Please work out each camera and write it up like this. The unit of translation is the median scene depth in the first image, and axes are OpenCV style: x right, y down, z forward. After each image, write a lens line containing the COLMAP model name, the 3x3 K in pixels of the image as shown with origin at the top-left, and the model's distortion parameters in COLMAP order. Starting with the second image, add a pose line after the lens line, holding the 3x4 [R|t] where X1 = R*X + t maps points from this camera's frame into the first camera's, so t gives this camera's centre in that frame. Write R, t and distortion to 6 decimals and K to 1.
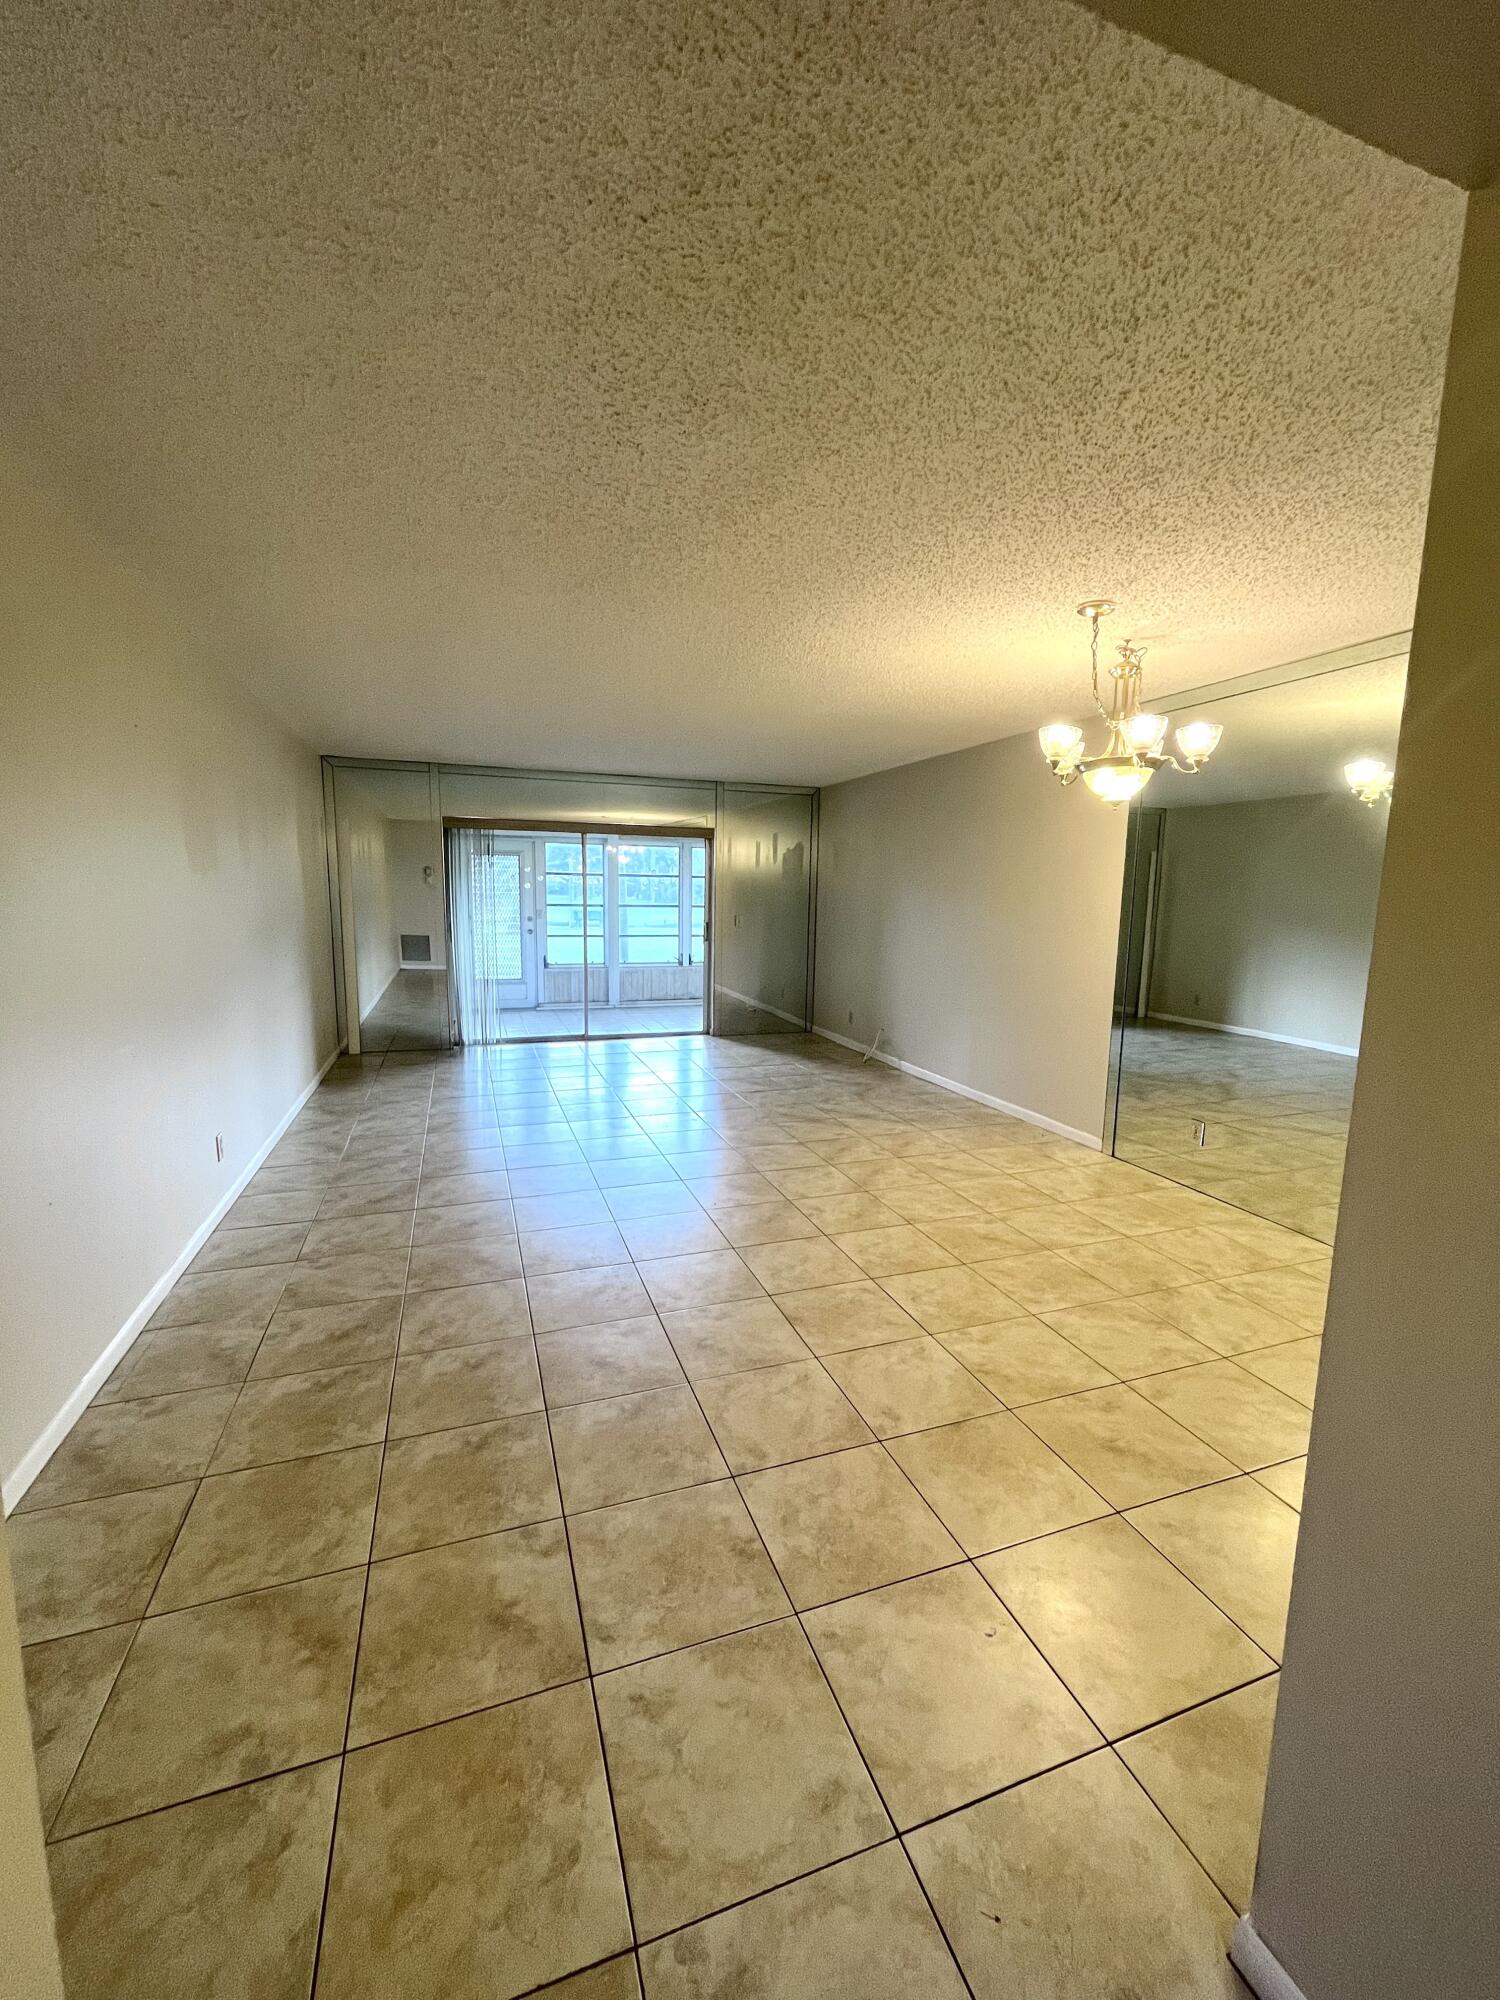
lens RADIAL K [[815.6, 0, 752.0], [0, 815.6, 1008.7], [0, 0, 1]] dist [-0.000606, -0.000813]
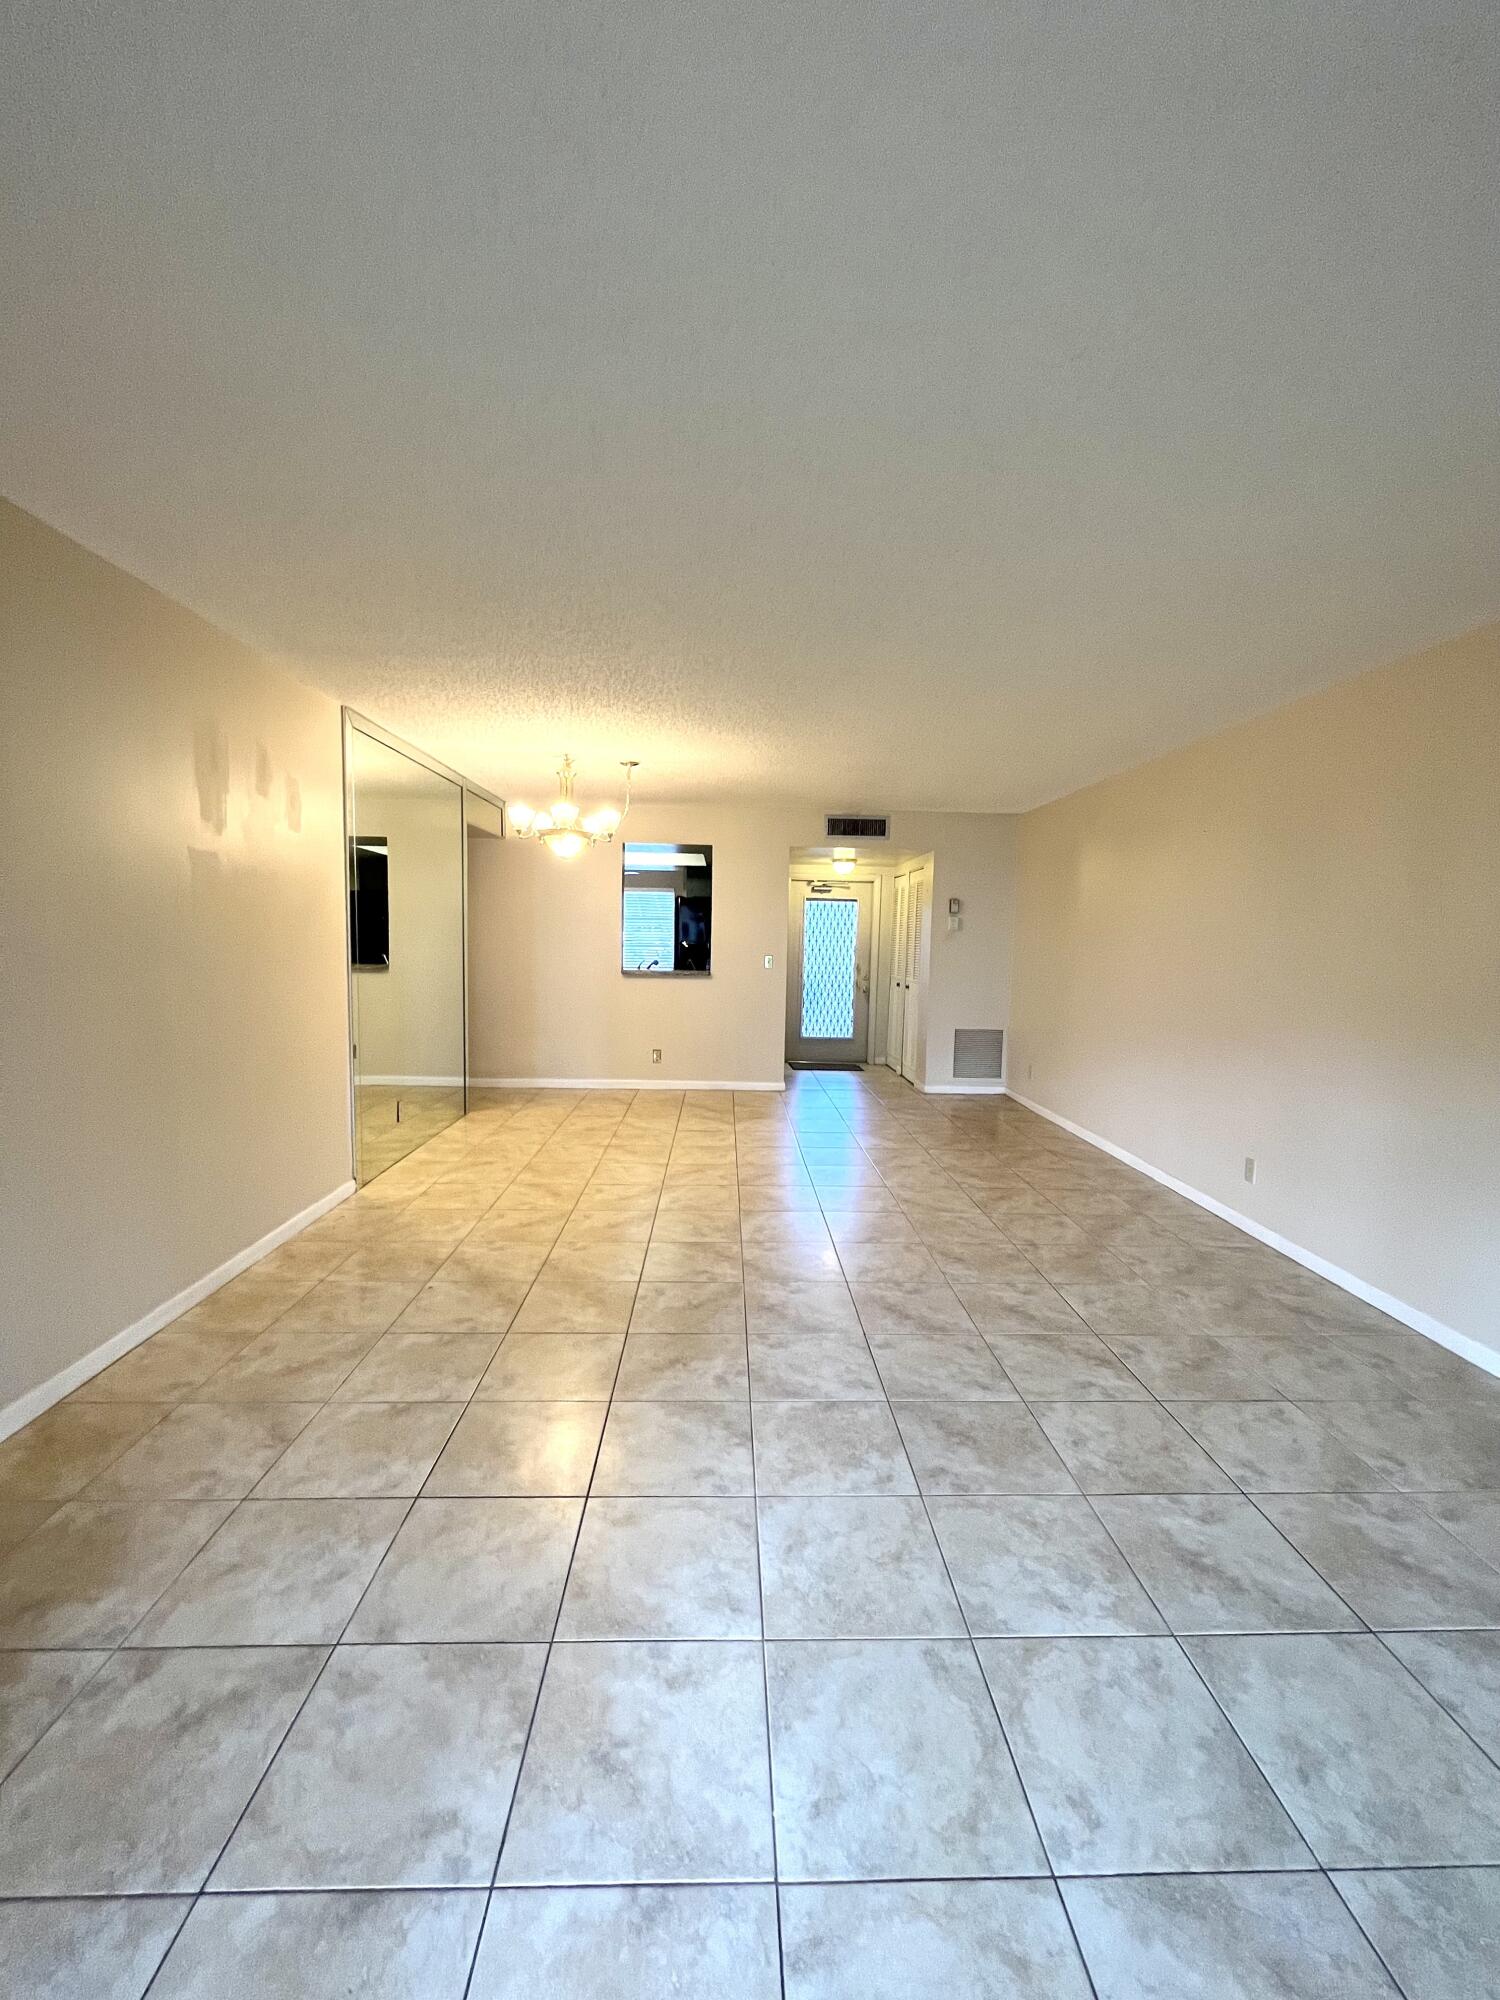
lens RADIAL K [[815.6, 0, 752.0], [0, 815.6, 1008.7], [0, 0, 1]] dist [-0.000606, -0.000813]
pose [[-0.951624, -0.062642, 0.300811, -0.286660], [0.008724, 0.973095, 0.230241, -0.258493], [-0.307141, 0.221727, -0.925474, 1.878322]]
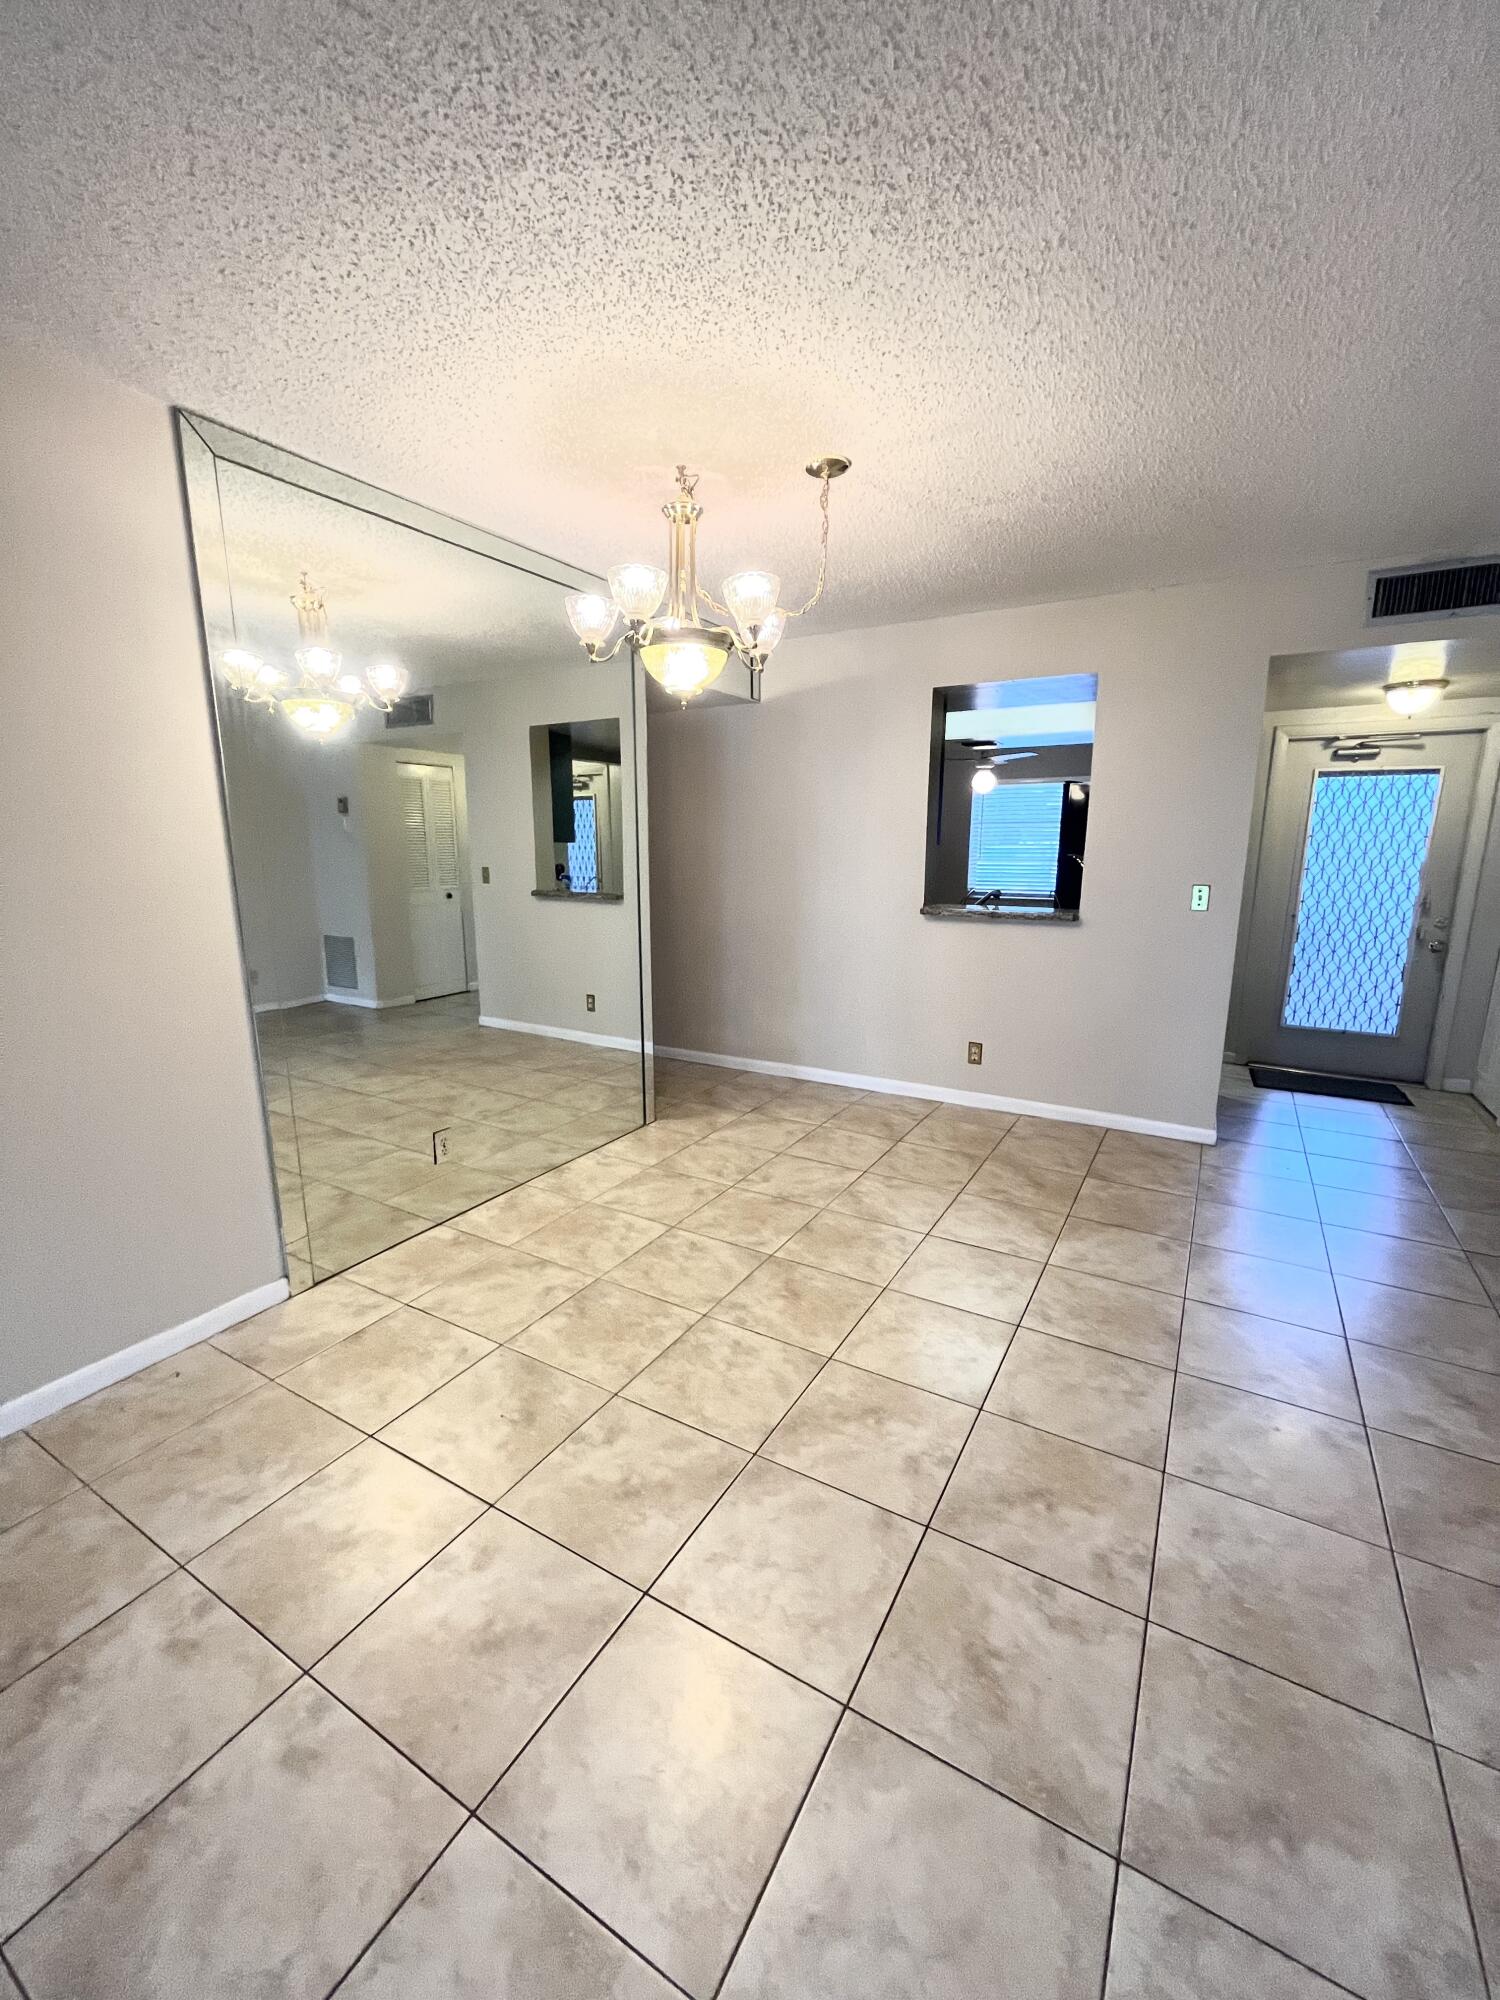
lens RADIAL K [[815.6, 0, 752.0], [0, 815.6, 1008.7], [0, 0, 1]] dist [-0.000606, -0.000813]
pose [[-0.643717, -0.170318, 0.746070, -0.161797], [0.099919, 0.947867, 0.302597, -0.159481], [-0.758712, 0.269334, -0.593140, 1.171974]]
